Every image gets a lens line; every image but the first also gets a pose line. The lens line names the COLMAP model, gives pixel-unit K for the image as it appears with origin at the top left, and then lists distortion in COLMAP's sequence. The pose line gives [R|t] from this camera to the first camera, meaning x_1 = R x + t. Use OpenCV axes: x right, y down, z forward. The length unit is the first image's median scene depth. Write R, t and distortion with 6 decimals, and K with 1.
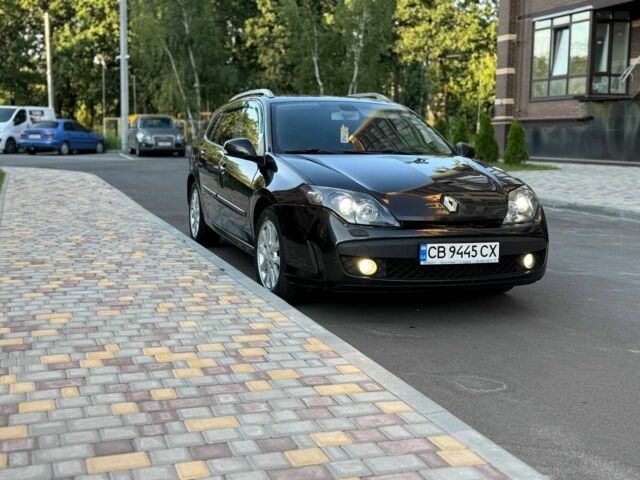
lens RADIAL K [[858.6, 0, 321.3], [0, 858.6, 242.0], [0, 0, 1]] dist [0.086130, 0.000000]
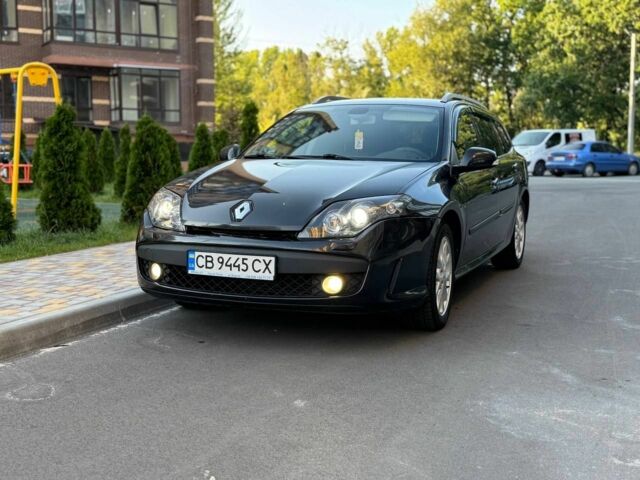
lens RADIAL K [[858.6, 0, 321.8], [0, 858.6, 241.5], [0, 0, 1]] dist [0.086130, 0.000000]
pose [[0.734726, 0.060682, -0.675645, 0.818531], [-0.081344, 0.996685, 0.001058, -0.020039], [0.673469, 0.054182, 0.737227, 0.397790]]
